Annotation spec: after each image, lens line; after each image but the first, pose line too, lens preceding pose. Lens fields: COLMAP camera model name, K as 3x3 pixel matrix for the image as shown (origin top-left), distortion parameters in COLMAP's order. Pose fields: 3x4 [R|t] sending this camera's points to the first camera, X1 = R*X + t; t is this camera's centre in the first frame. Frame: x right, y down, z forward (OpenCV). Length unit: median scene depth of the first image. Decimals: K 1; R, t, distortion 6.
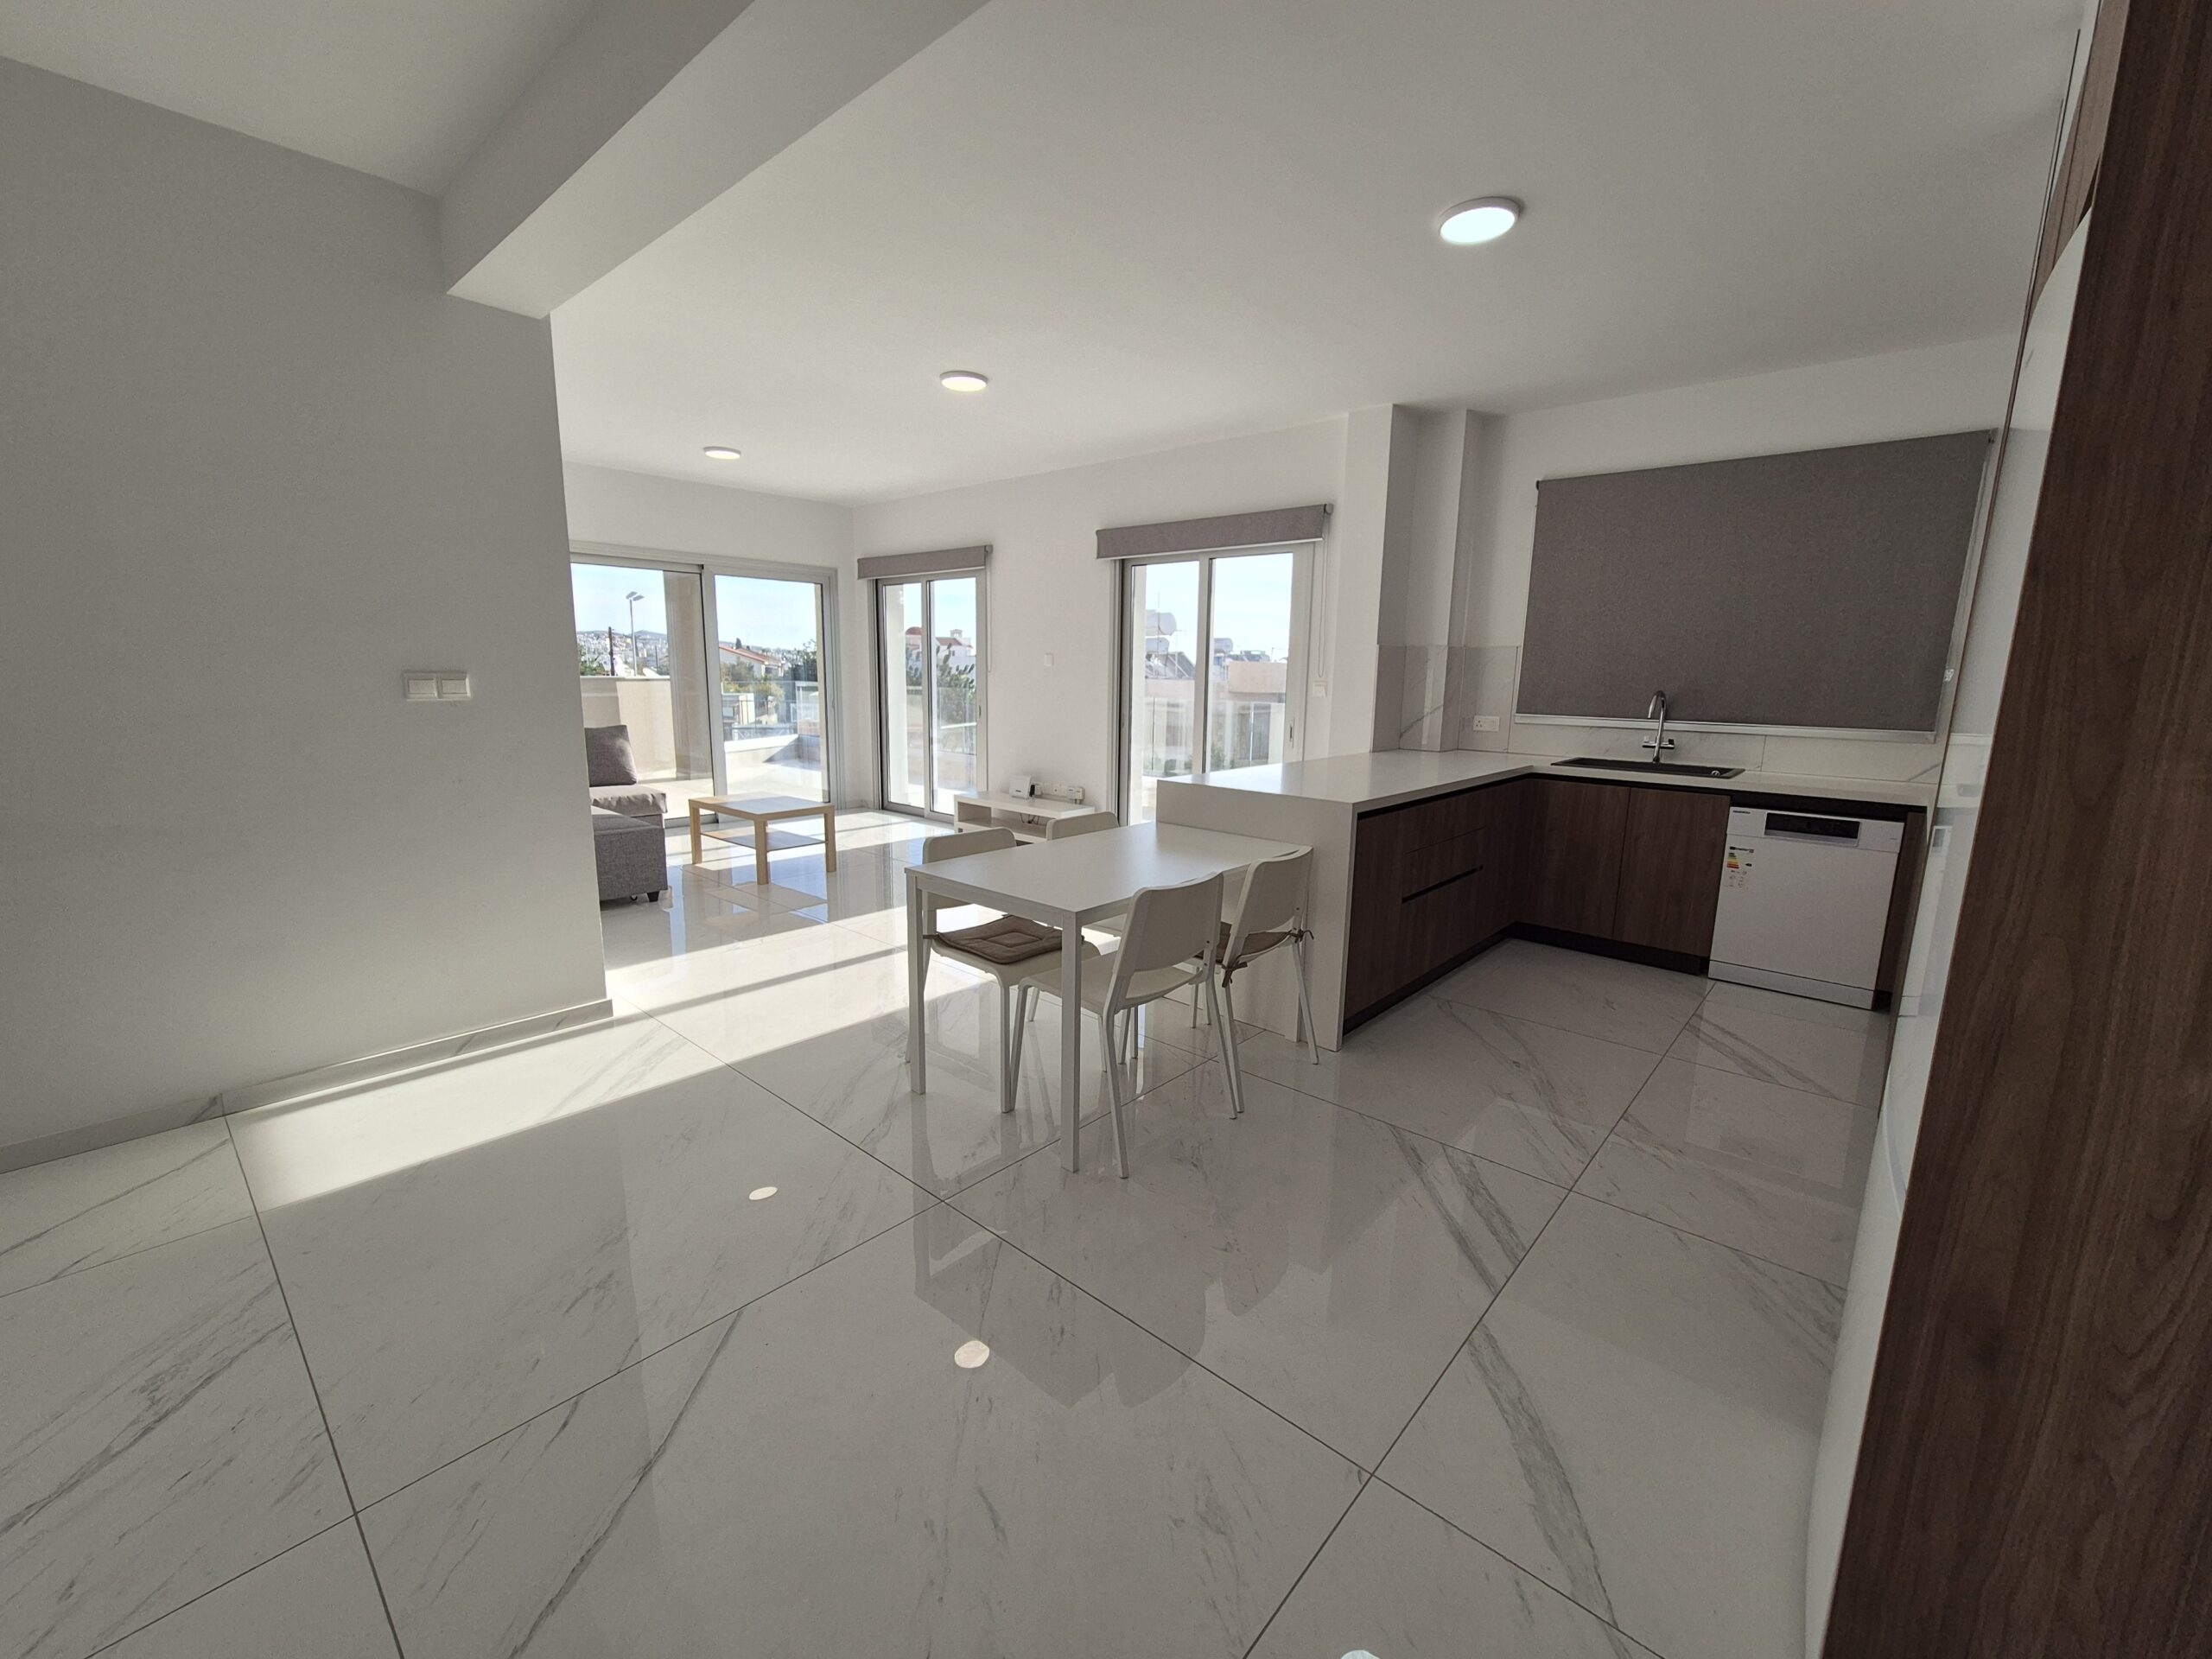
lens RADIAL K [[905.9, 0, 1106.0], [0, 905.9, 830.8], [0, 0, 1]] dist [-0.000604, 0.000865]
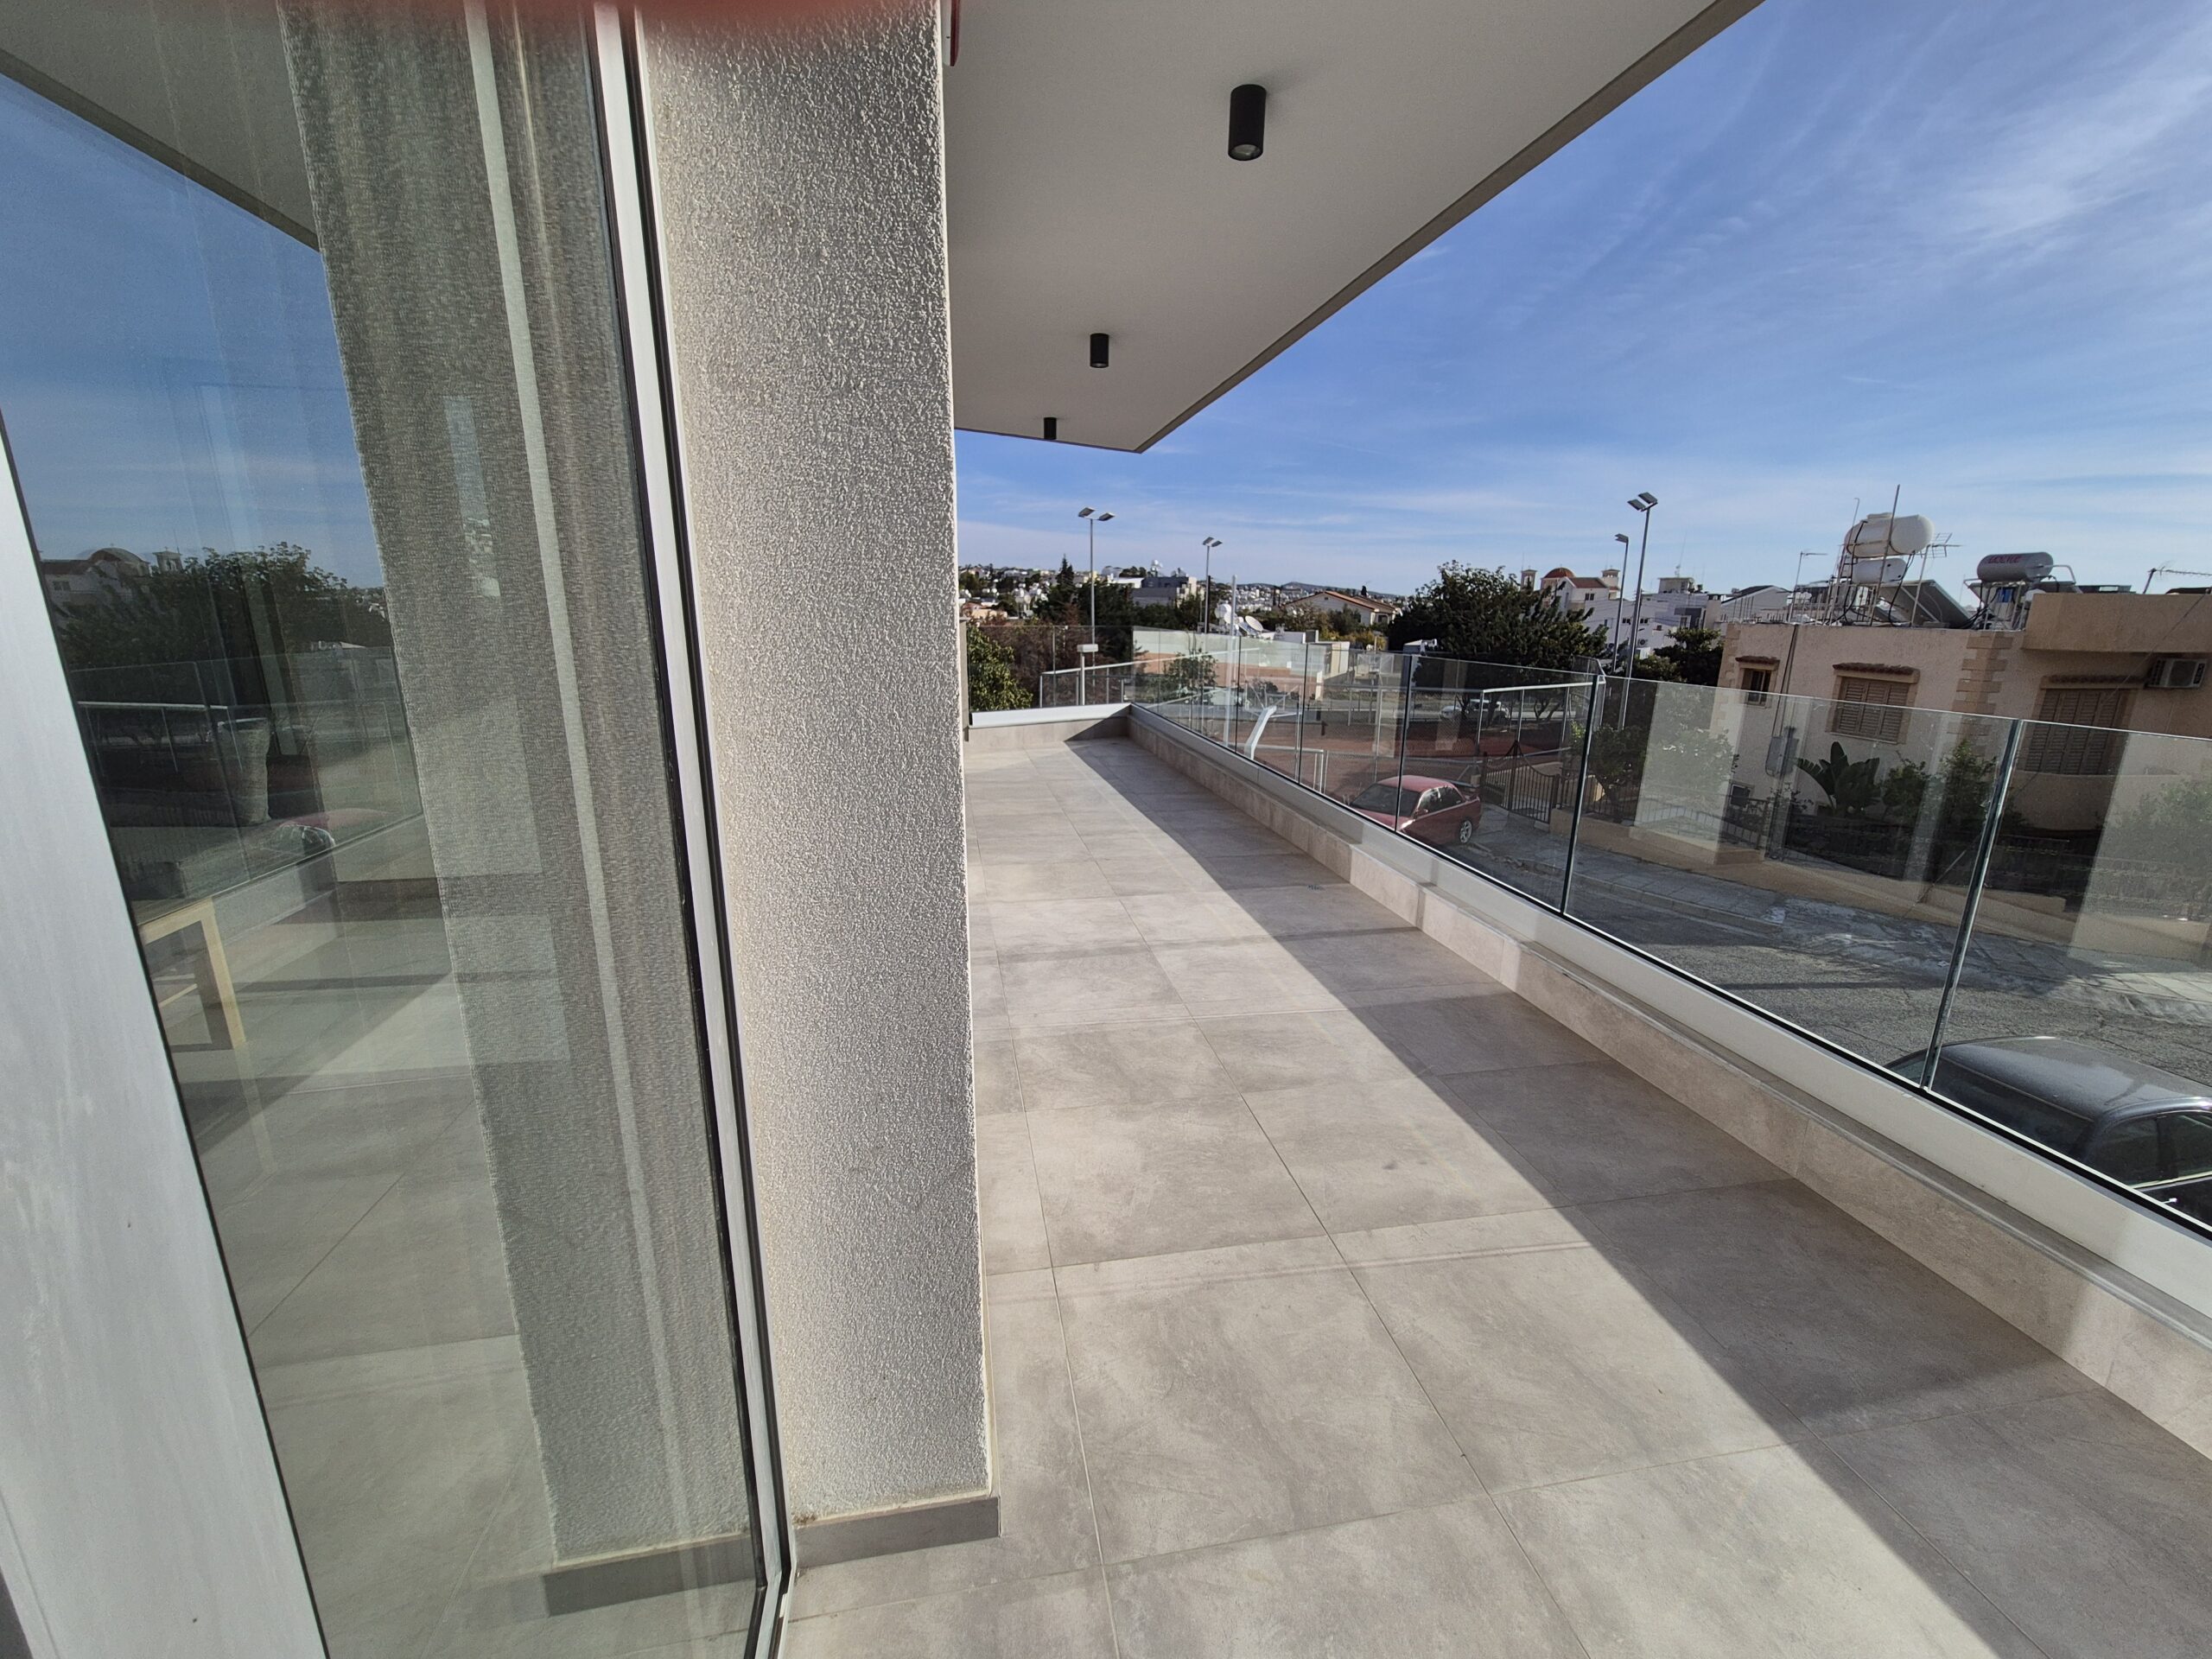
lens RADIAL K [[905.9, 0, 1109.5], [0, 905.9, 830.8], [0, 0, 1]] dist [-0.000604, 0.000865]
pose [[0.791703, 0.136041, -0.595567, 0.222828], [-0.103367, 0.990664, 0.088882, -0.202169], [0.602098, -0.008806, 0.798374, 1.261650]]
